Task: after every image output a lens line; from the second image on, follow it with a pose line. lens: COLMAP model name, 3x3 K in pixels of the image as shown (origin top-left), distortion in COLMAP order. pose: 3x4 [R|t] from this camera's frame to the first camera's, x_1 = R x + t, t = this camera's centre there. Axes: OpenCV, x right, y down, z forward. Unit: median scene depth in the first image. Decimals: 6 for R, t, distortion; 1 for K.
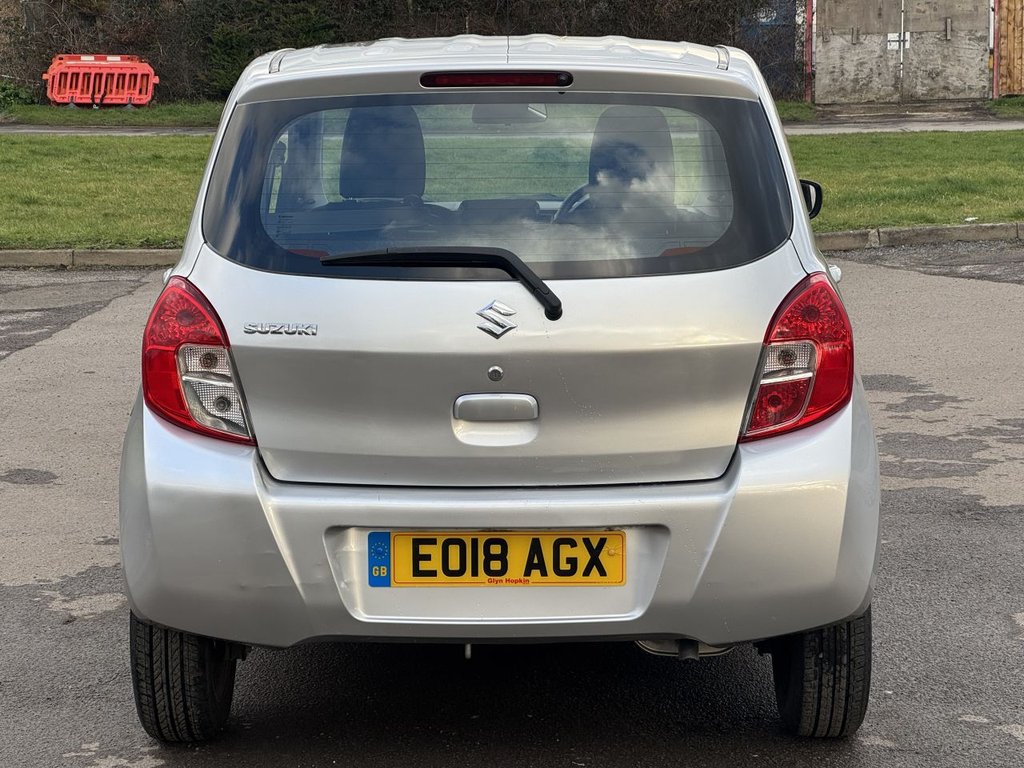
lens RADIAL K [[2296.0, 0, 512.0], [0, 2296.0, 384.0], [0, 0, 1]] dist [-0.103119, 5.386338]
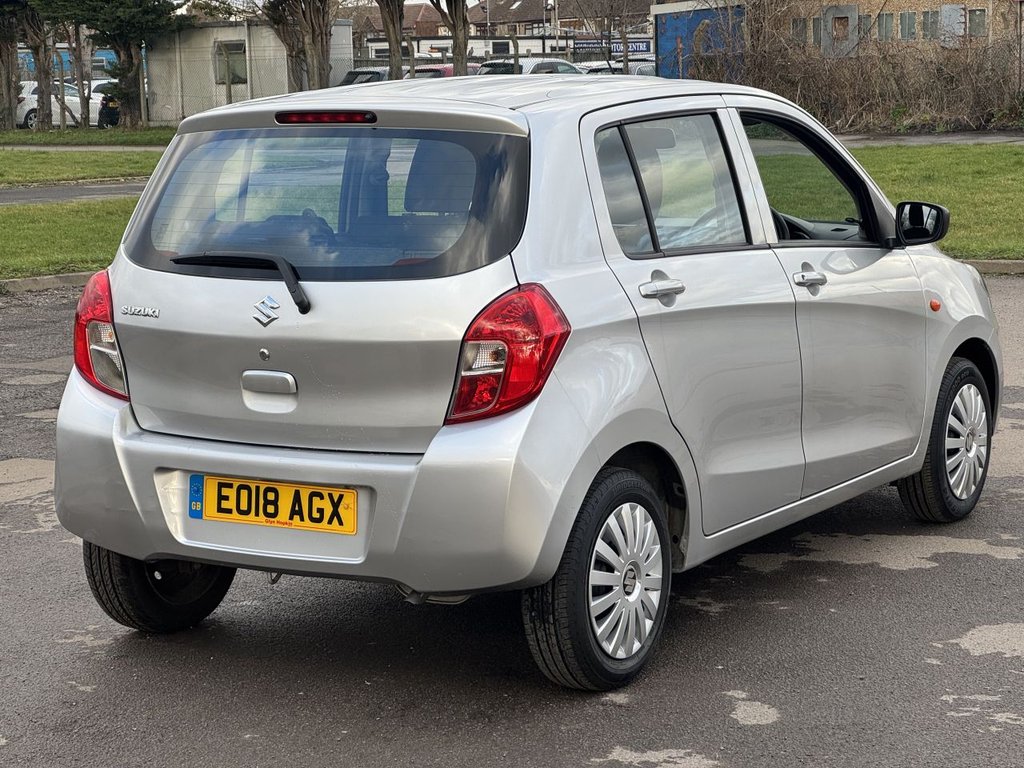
lens RADIAL K [[2296.0, 0, 512.0], [0, 2296.0, 384.0], [0, 0, 1]] dist [-0.103119, 5.386338]
pose [[0.861205, 0.058534, -0.504876, 0.729396], [-0.061333, 0.998056, 0.011092, -0.010397], [0.504544, 0.021413, 0.863121, -0.008466]]
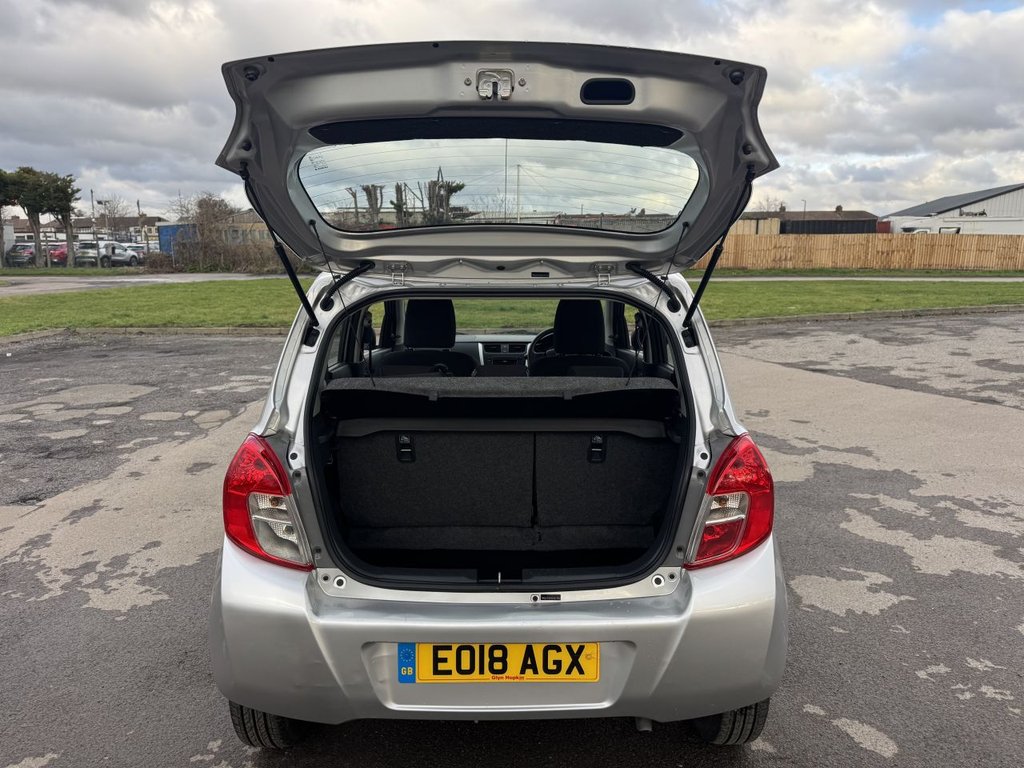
lens RADIAL K [[717.3, 0, 512.0], [0, 717.3, 384.0], [0, 0, 1]] dist [0.109352, -0.163344]
pose [[0.999812, 0.004405, 0.018892, -0.007610], [-0.005101, 0.999305, 0.036928, -0.093140], [-0.018716, -0.037018, 0.999139, 0.600919]]
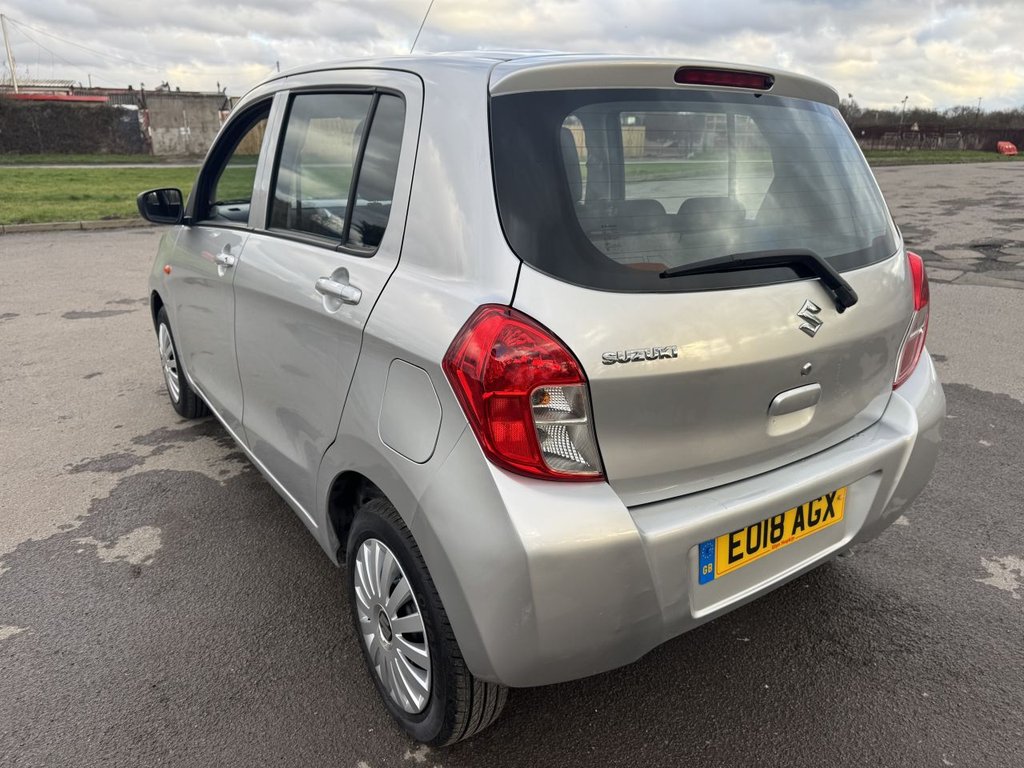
lens RADIAL K [[717.3, 0, 512.0], [0, 717.3, 384.0], [0, 0, 1]] dist [0.109352, -0.163344]
pose [[0.818084, -0.165245, 0.550847, -0.298220], [0.064804, 0.978218, 0.197207, -0.071445], [-0.571435, -0.125635, 0.810973, 0.794243]]
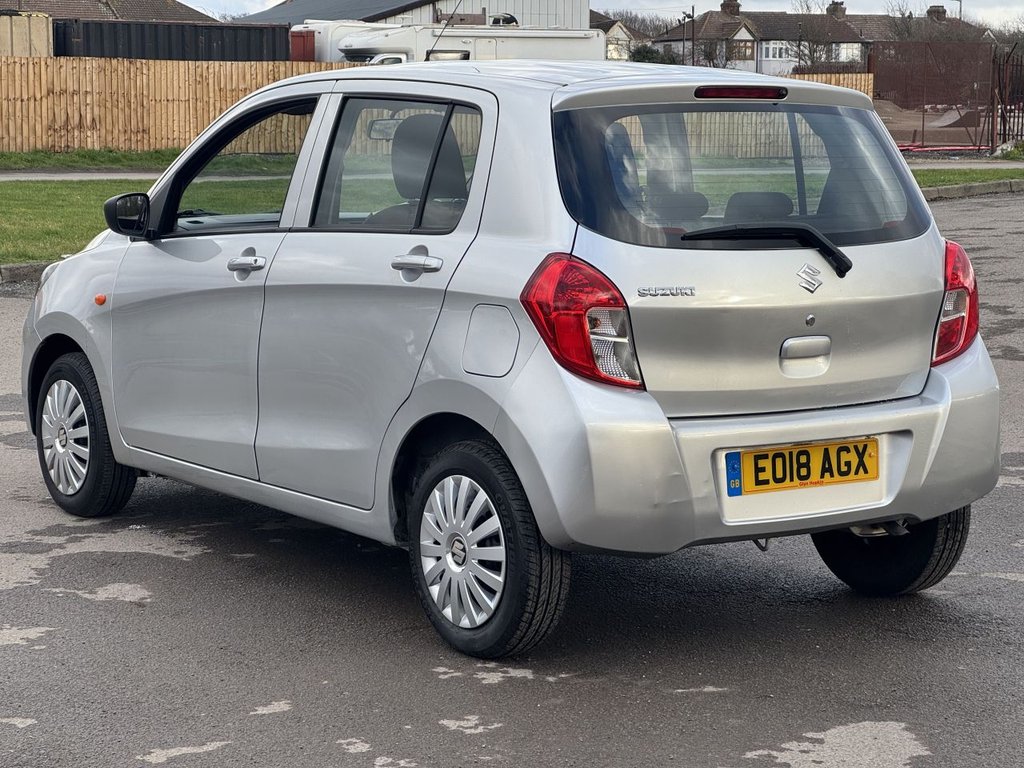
lens RADIAL K [[2296.0, 0, 512.0], [0, 2296.0, 384.0], [0, 0, 1]] dist [-0.103119, 5.386338]
pose [[0.813404, -0.054721, 0.579120, -0.874277], [0.070895, 0.997470, -0.005325, 0.025774], [-0.577363, 0.045389, 0.815225, 0.052579]]
